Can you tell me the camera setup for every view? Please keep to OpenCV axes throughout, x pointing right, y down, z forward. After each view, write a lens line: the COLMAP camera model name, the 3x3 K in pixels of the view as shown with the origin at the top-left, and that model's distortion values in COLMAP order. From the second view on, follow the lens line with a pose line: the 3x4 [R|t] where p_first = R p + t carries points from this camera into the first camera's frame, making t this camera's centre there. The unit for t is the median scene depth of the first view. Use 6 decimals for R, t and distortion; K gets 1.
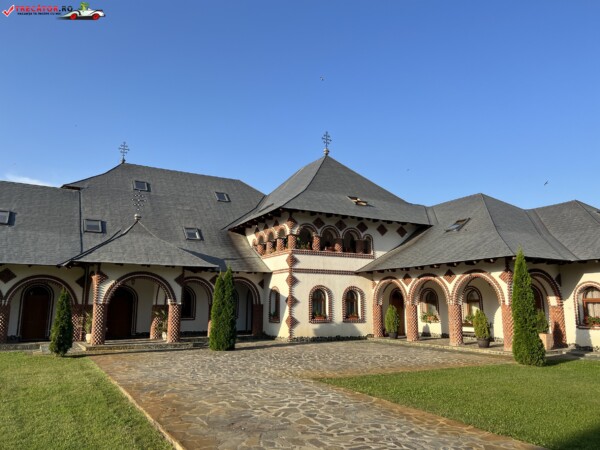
lens RADIAL K [[458.2, 0, 297.3], [0, 458.2, 225.2], [0, 0, 1]] dist [0.004083, 0.000938]
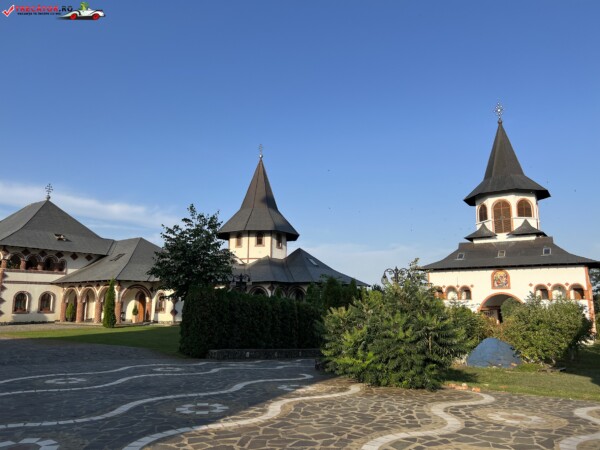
lens RADIAL K [[456.9, 0, 302.7], [0, 456.9, 227.4], [0, 0, 1]] dist [0.049391, -0.042209]
pose [[0.895129, 0.068731, 0.440476, 0.196460], [-0.073828, 0.997255, -0.005578, -0.156400], [-0.439651, -0.027527, 0.897747, -0.902785]]
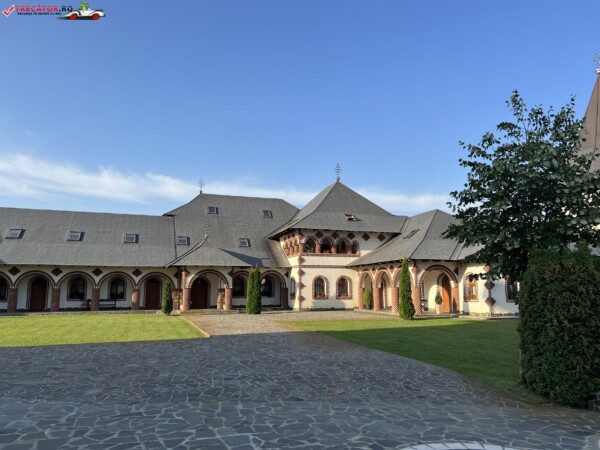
lens RADIAL K [[453.7, 0, 295.7], [0, 453.7, 225.3], [0, 0, 1]] dist [0.047076, -0.048706]
pose [[0.981236, -0.032489, -0.190054, 0.260289], [0.038581, 0.998851, 0.028441, -0.083679], [0.188911, -0.035240, 0.981362, -0.510829]]
